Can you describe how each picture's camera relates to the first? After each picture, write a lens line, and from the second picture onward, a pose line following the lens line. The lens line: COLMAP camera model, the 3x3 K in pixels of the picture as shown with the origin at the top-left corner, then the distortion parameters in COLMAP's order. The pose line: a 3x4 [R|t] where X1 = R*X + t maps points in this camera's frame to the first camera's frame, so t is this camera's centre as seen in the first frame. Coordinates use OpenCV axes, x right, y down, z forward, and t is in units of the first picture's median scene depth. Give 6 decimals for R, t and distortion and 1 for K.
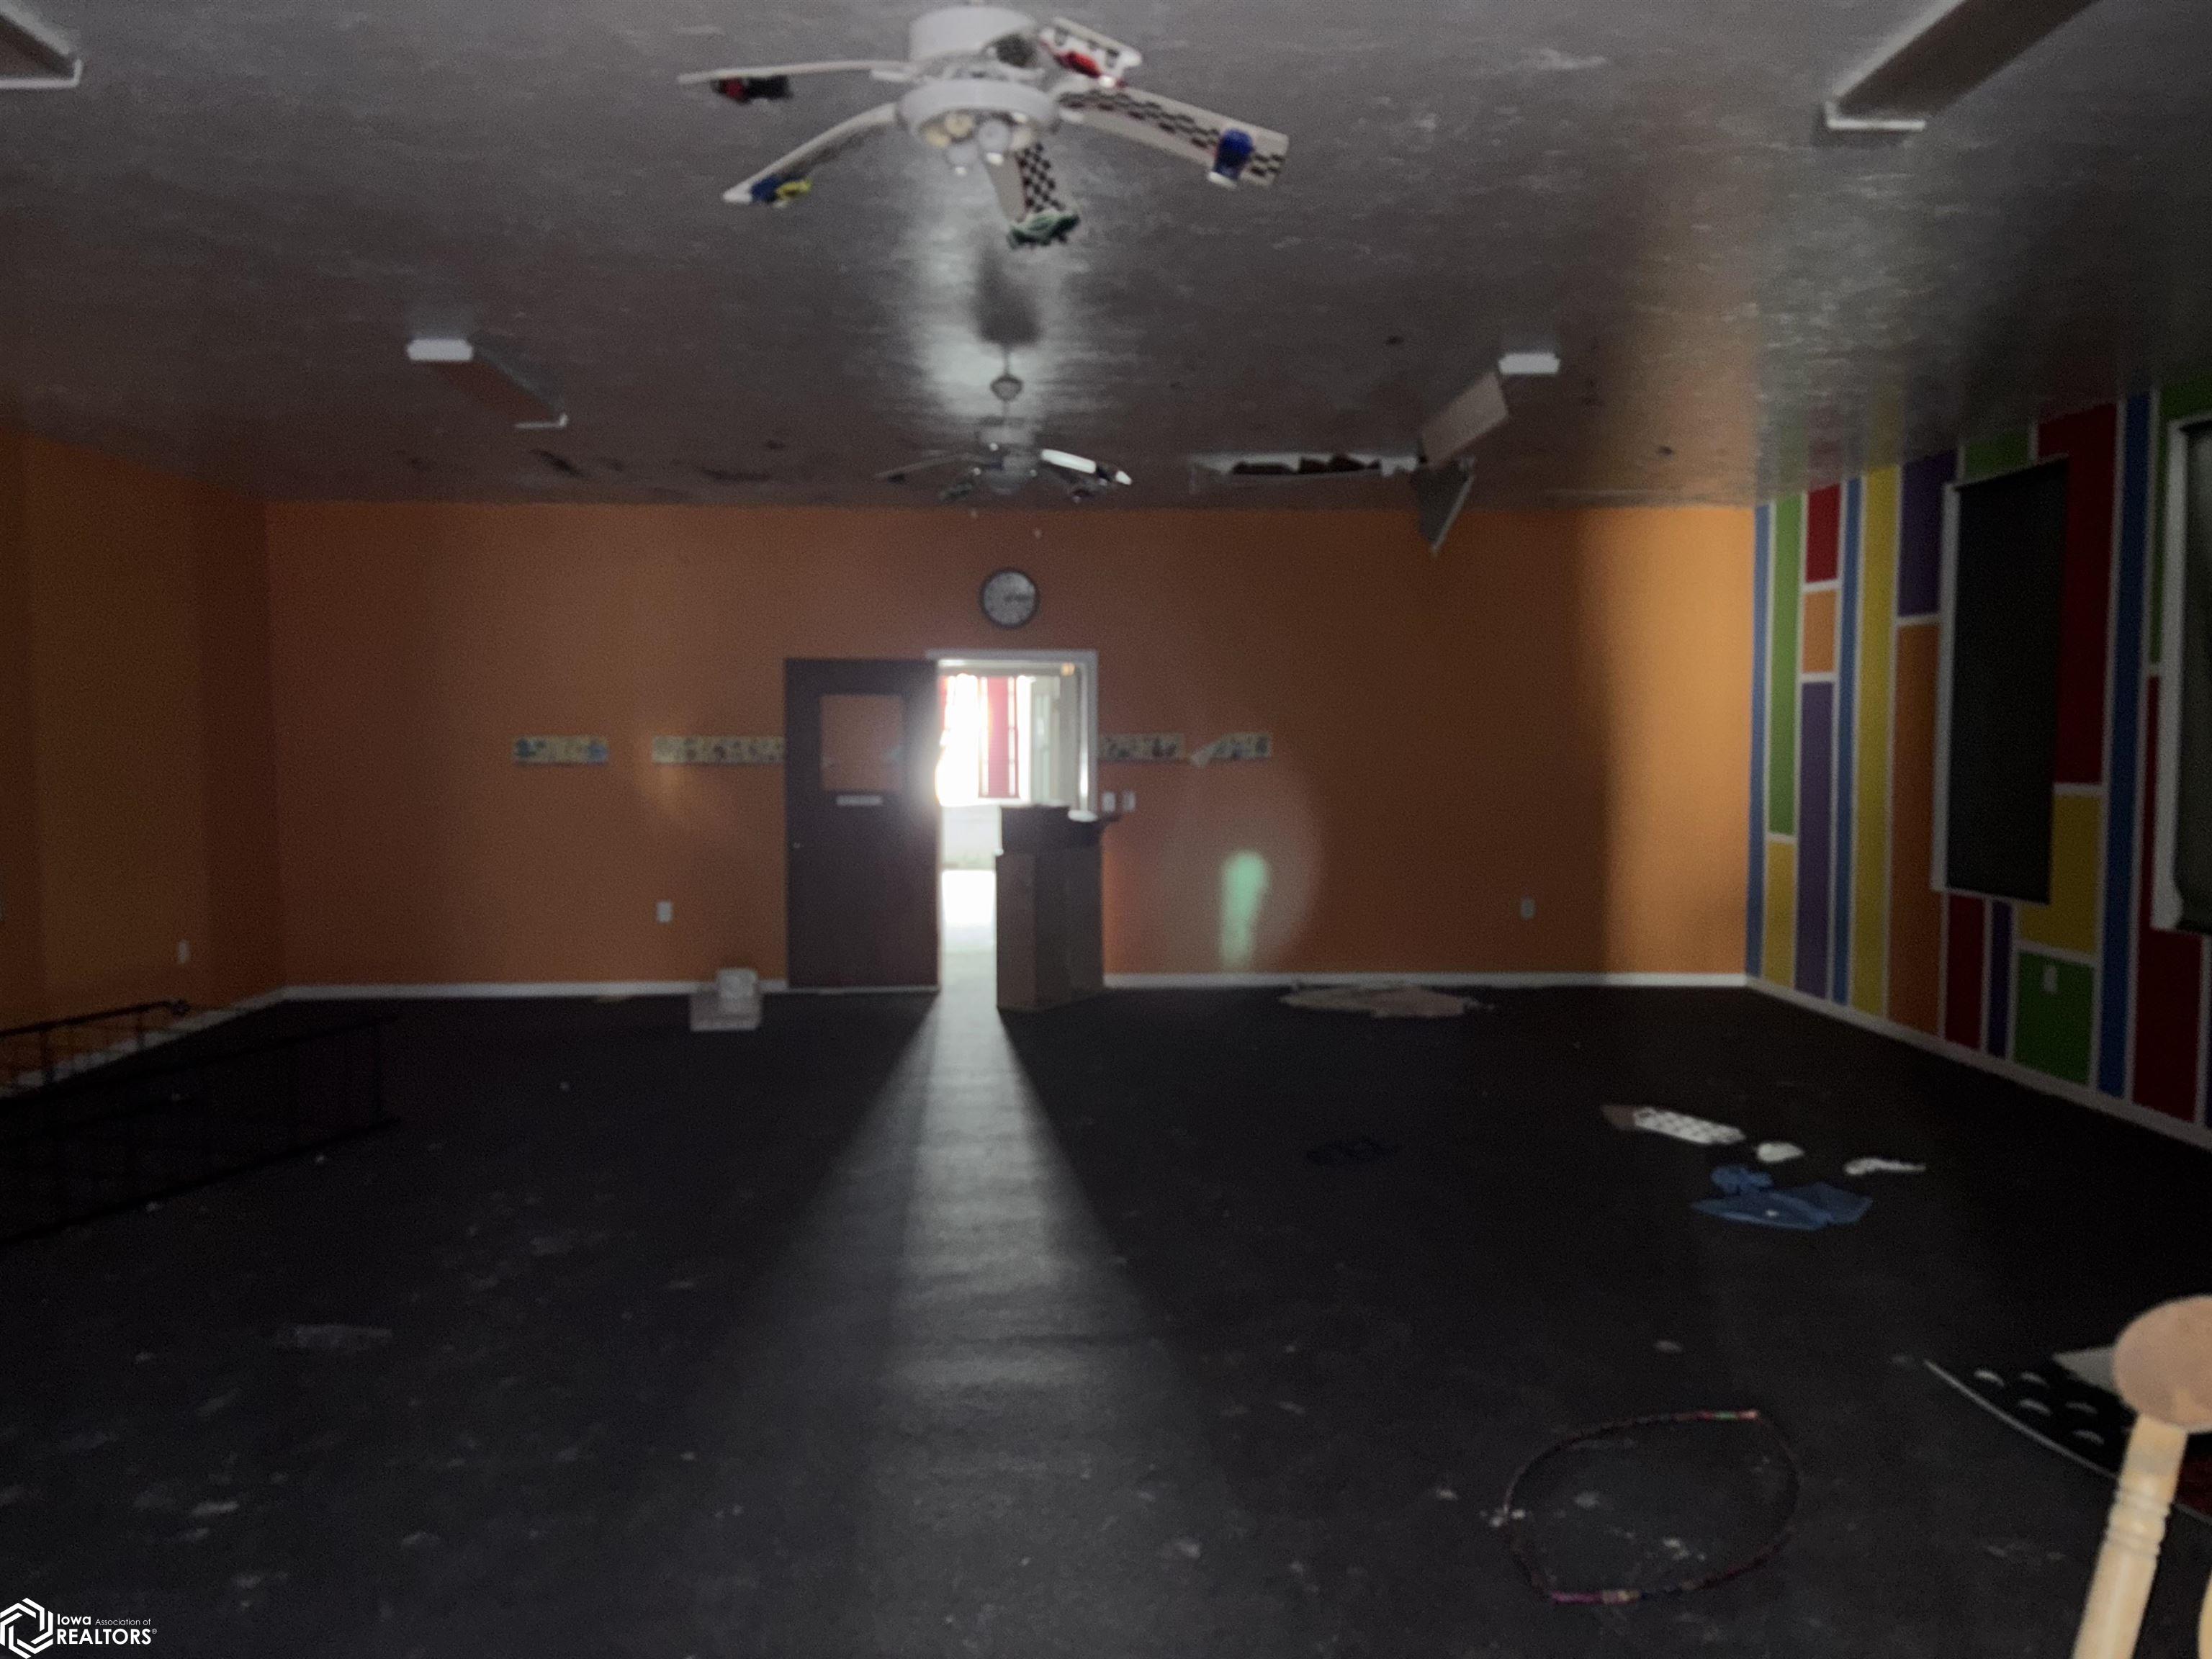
lens RADIAL K [[1664.5, 0, 1106.4], [0, 1664.5, 847.9], [0, 0, 1]] dist [-0.002792, 0.039469]
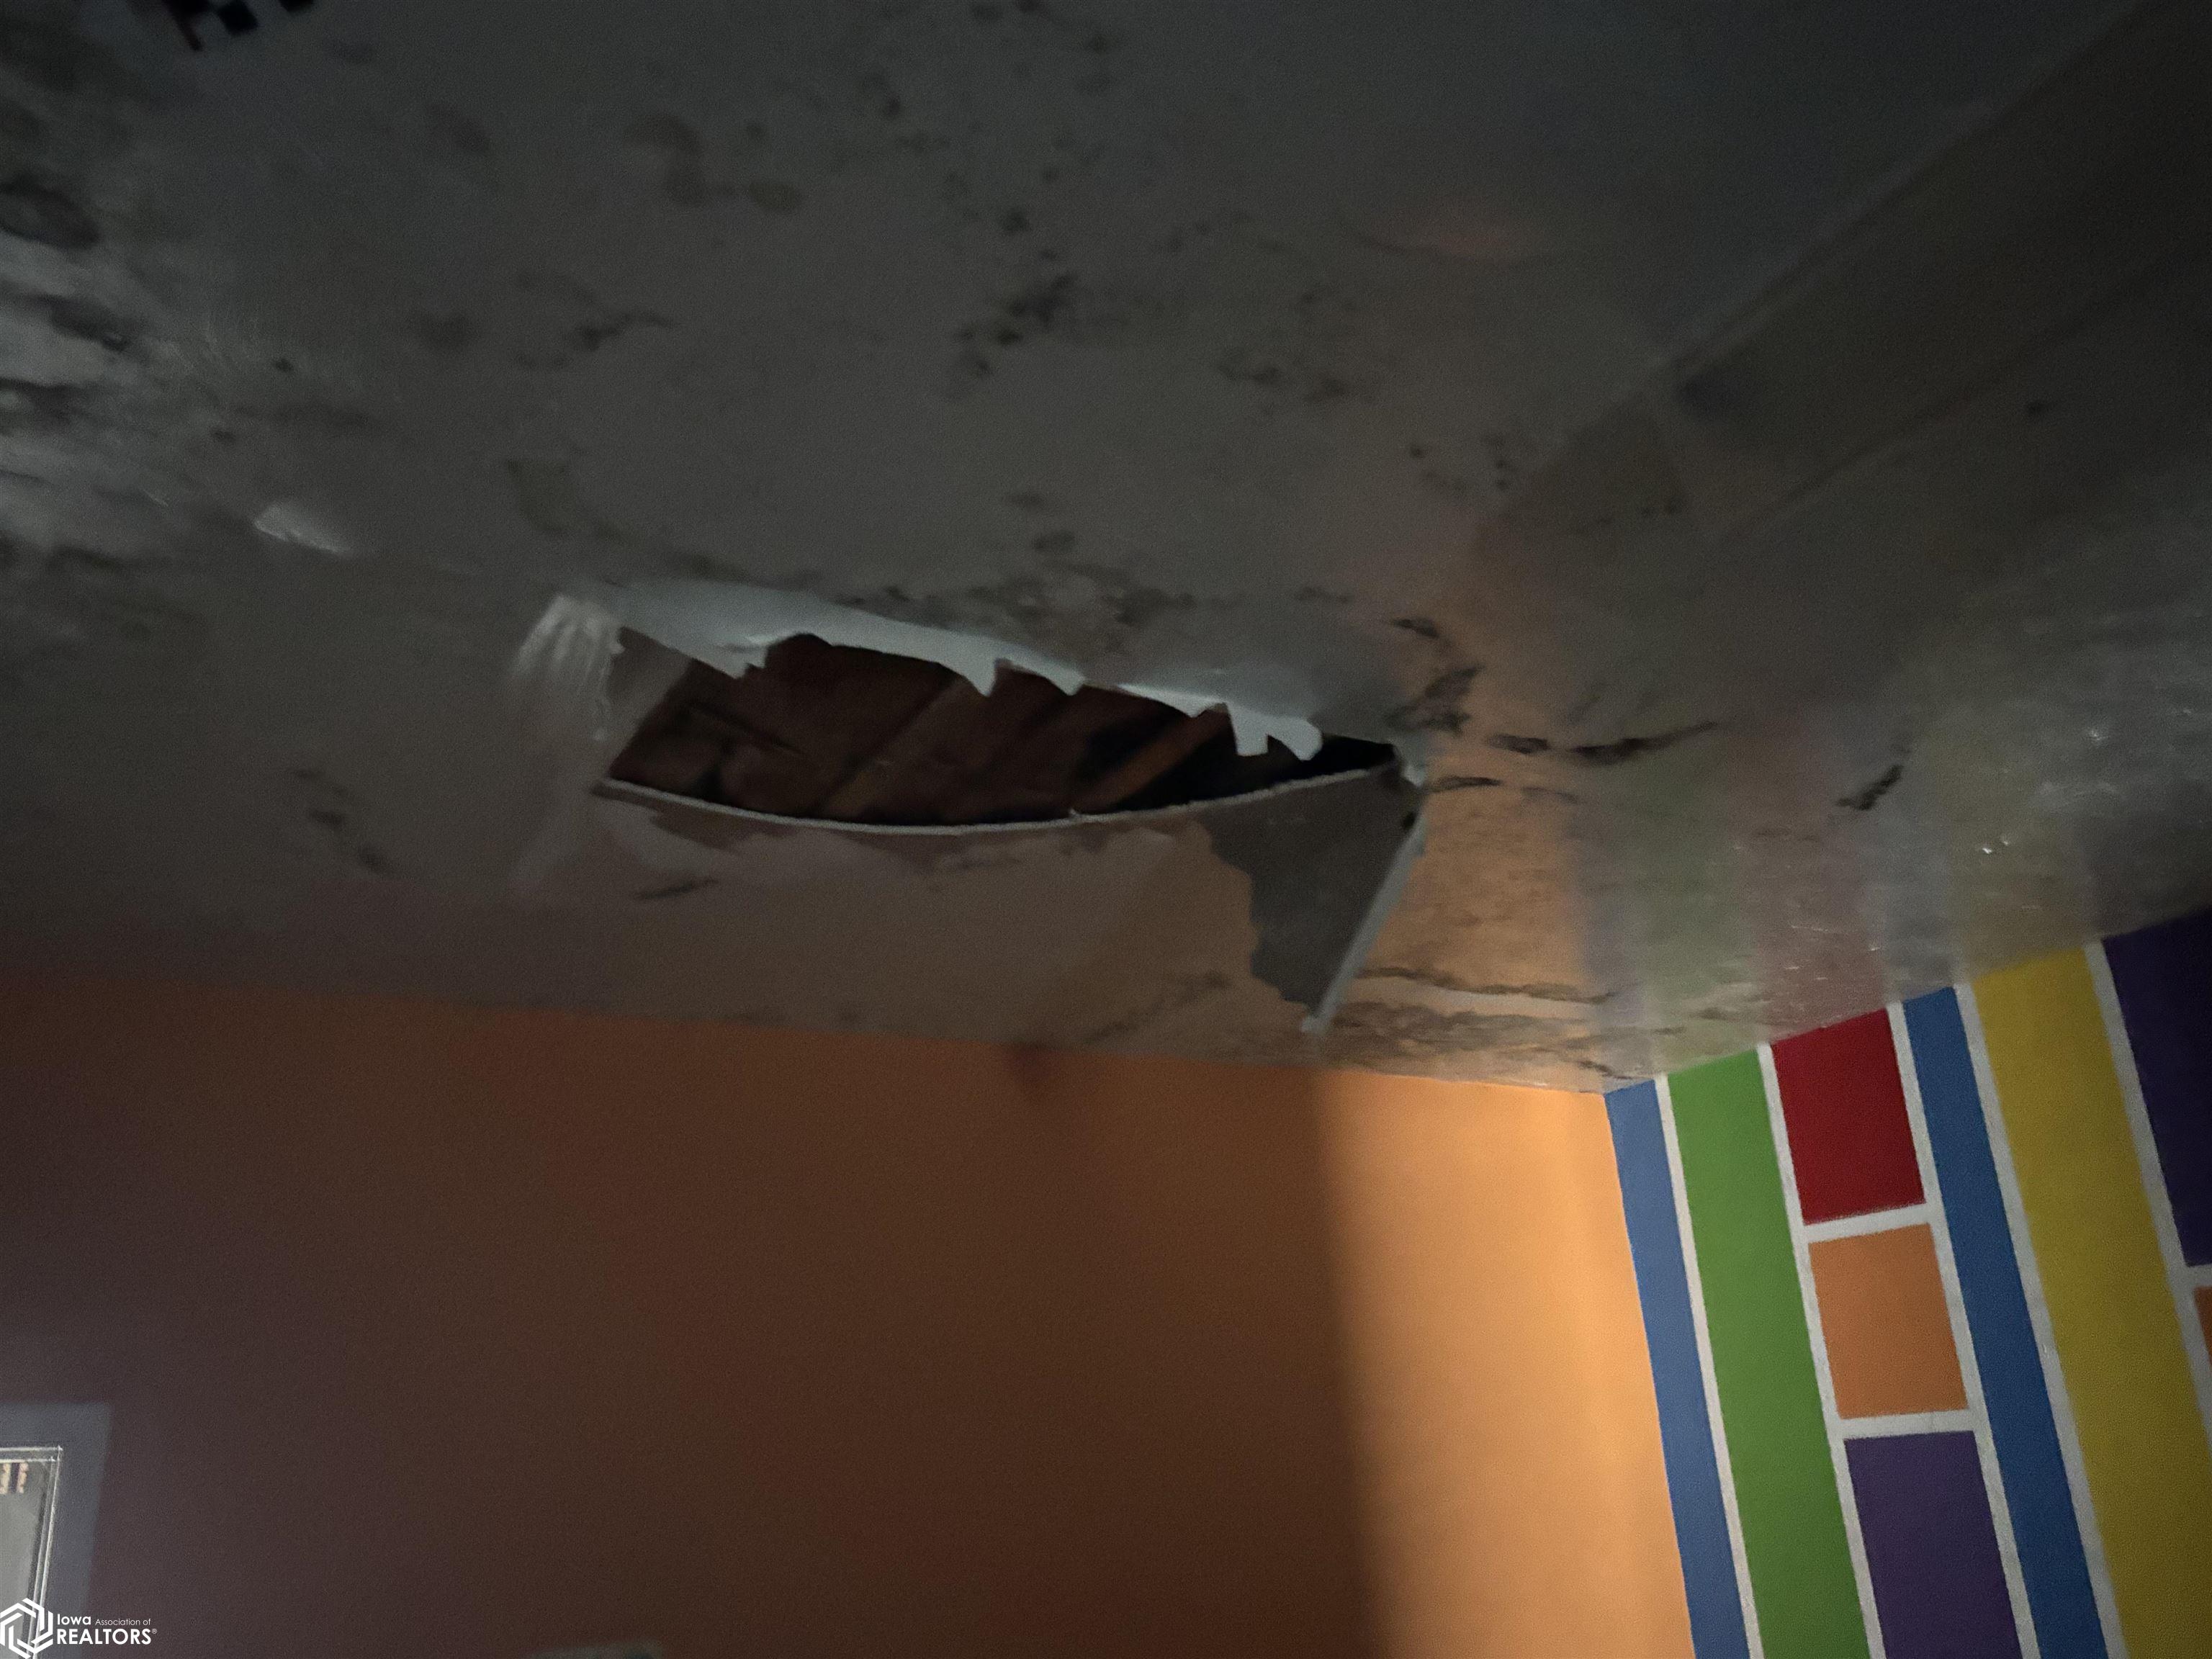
lens RADIAL K [[1831.3, 0, 1106.0], [0, 1831.3, 829.5], [0, 0, 1]] dist [0.083171, -0.097216]
pose [[0.895507, 0.110746, 0.431048, -0.002714], [0.083942, 0.909130, -0.407967, -0.095695], [-0.437059, 0.401520, 0.804836, 0.966727]]
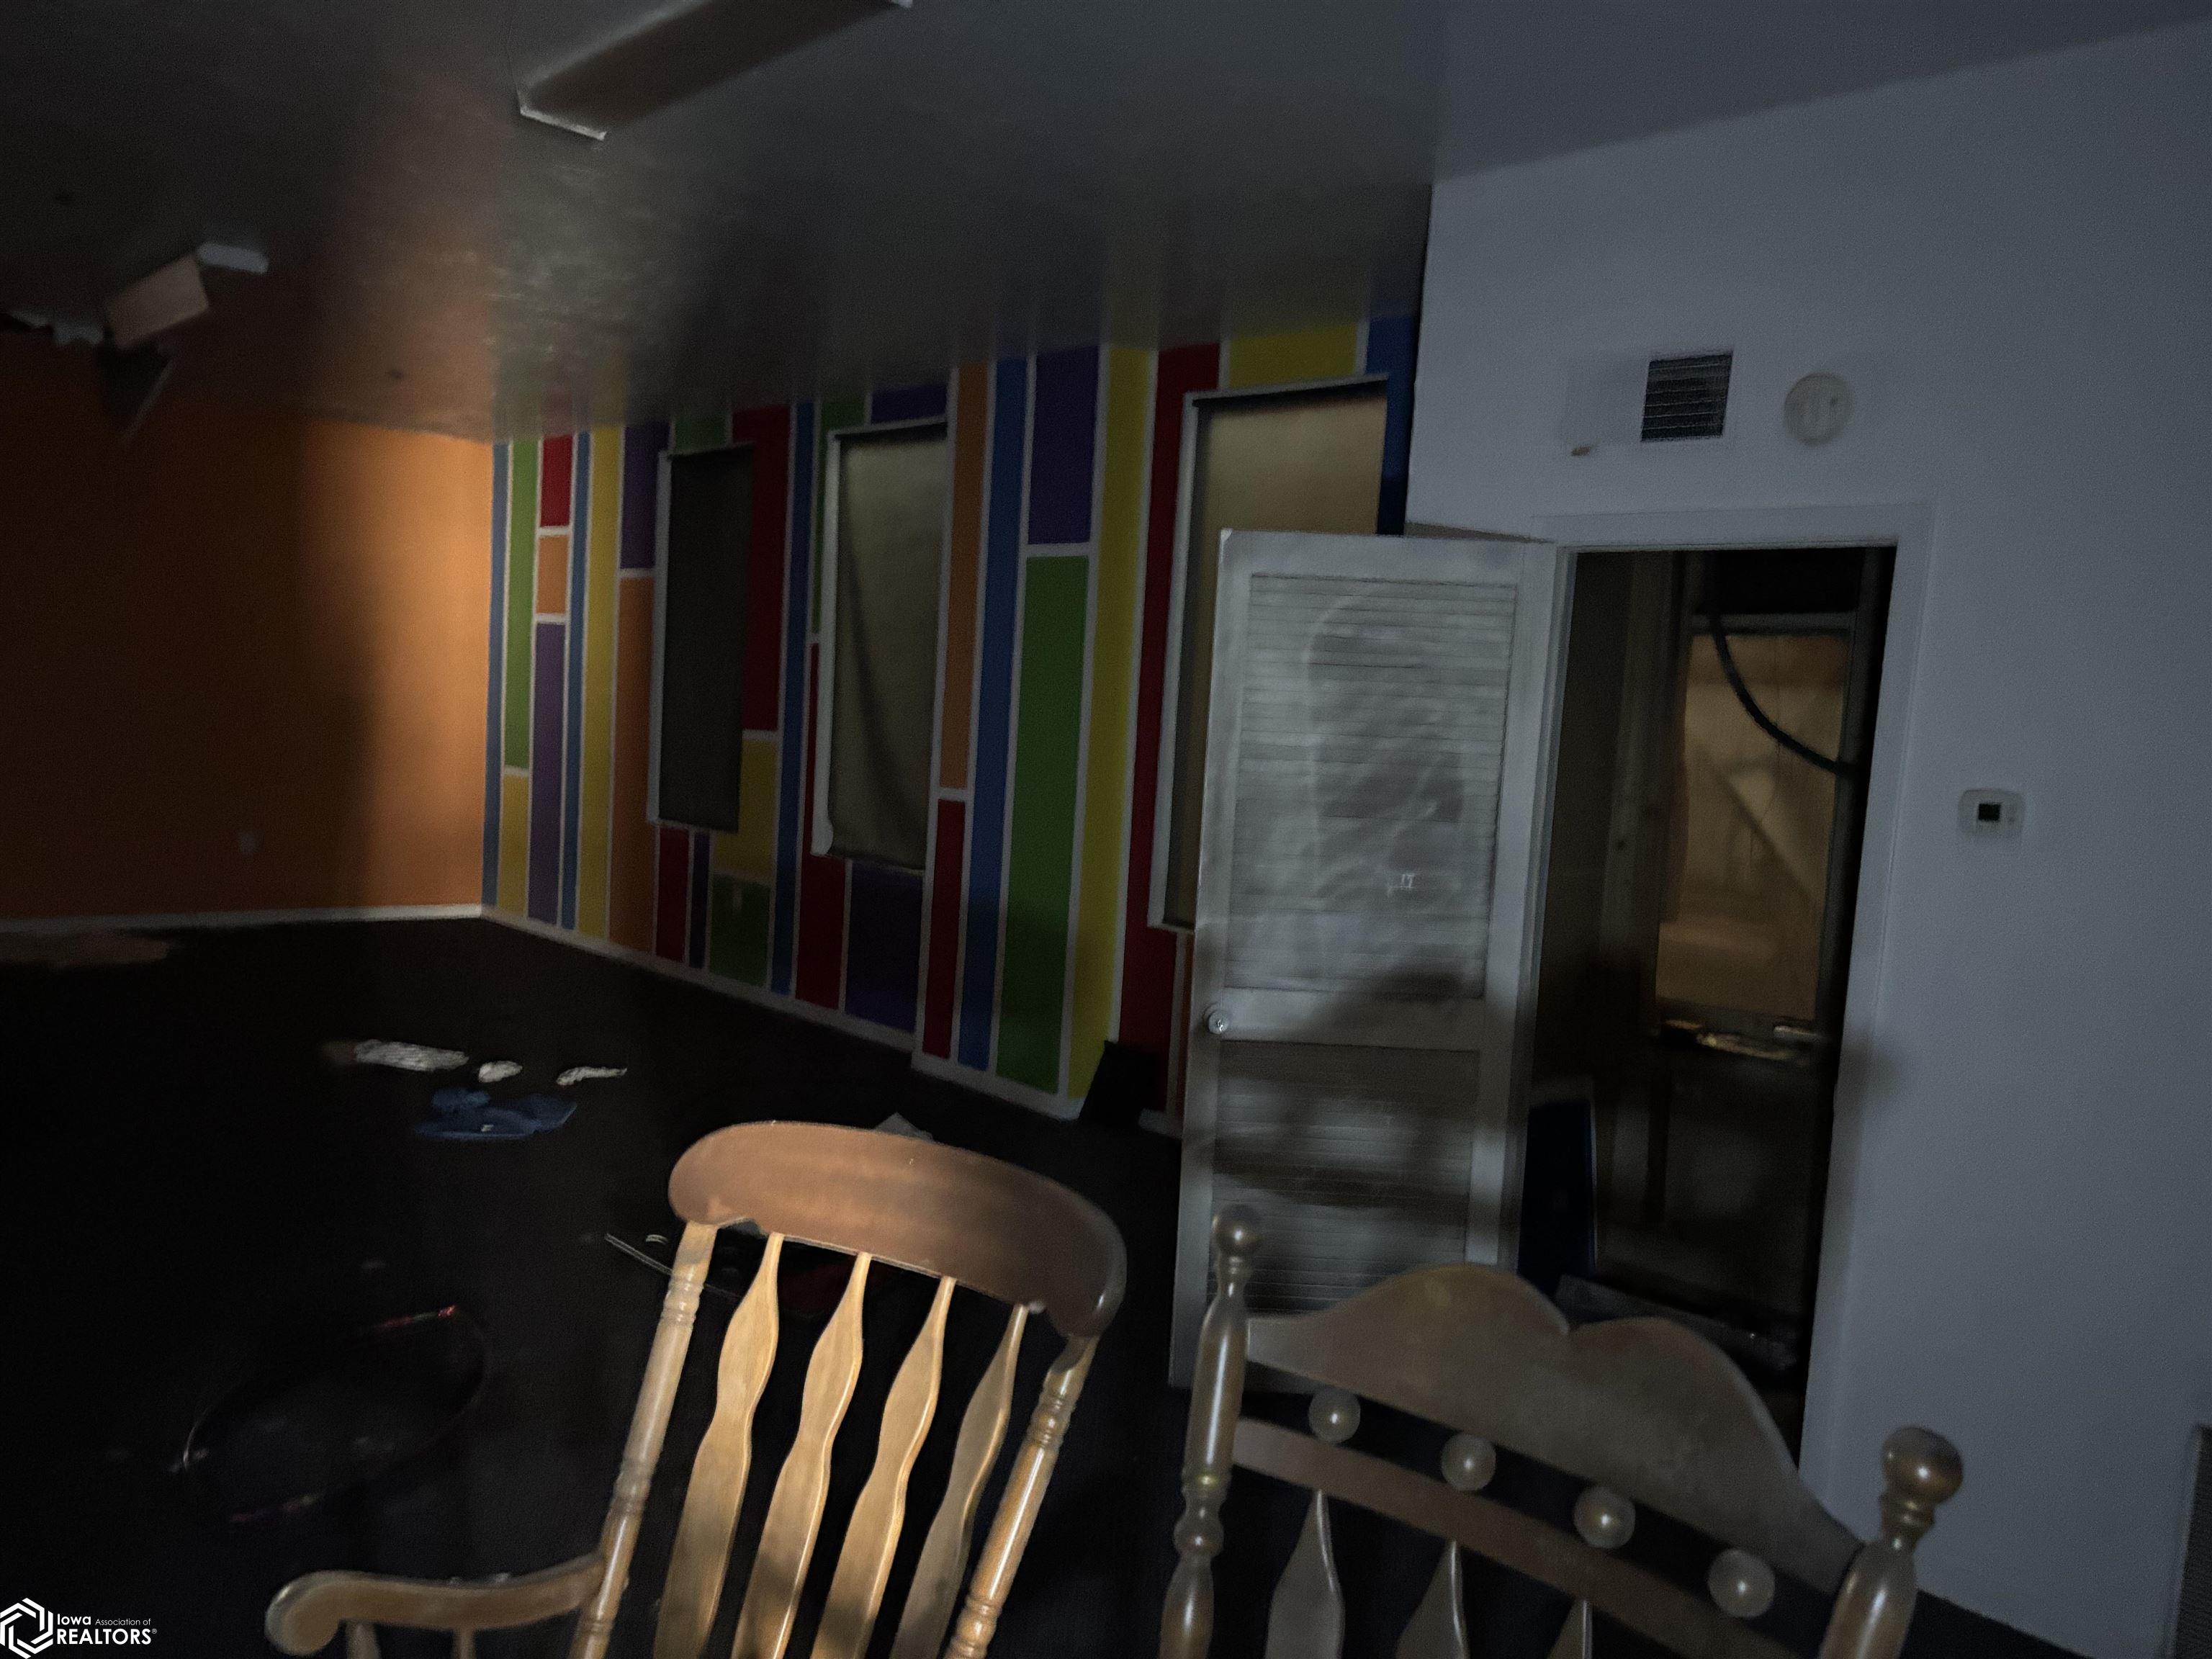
lens RADIAL K [[1664.5, 0, 1106.4], [0, 1664.5, 847.9], [0, 0, 1]] dist [-0.002792, 0.039469]
pose [[0.753081, -0.011616, 0.657825, 0.000984], [-0.015227, 0.999269, 0.035078, -0.001152], [-0.657751, -0.036433, 0.752353, -0.031607]]
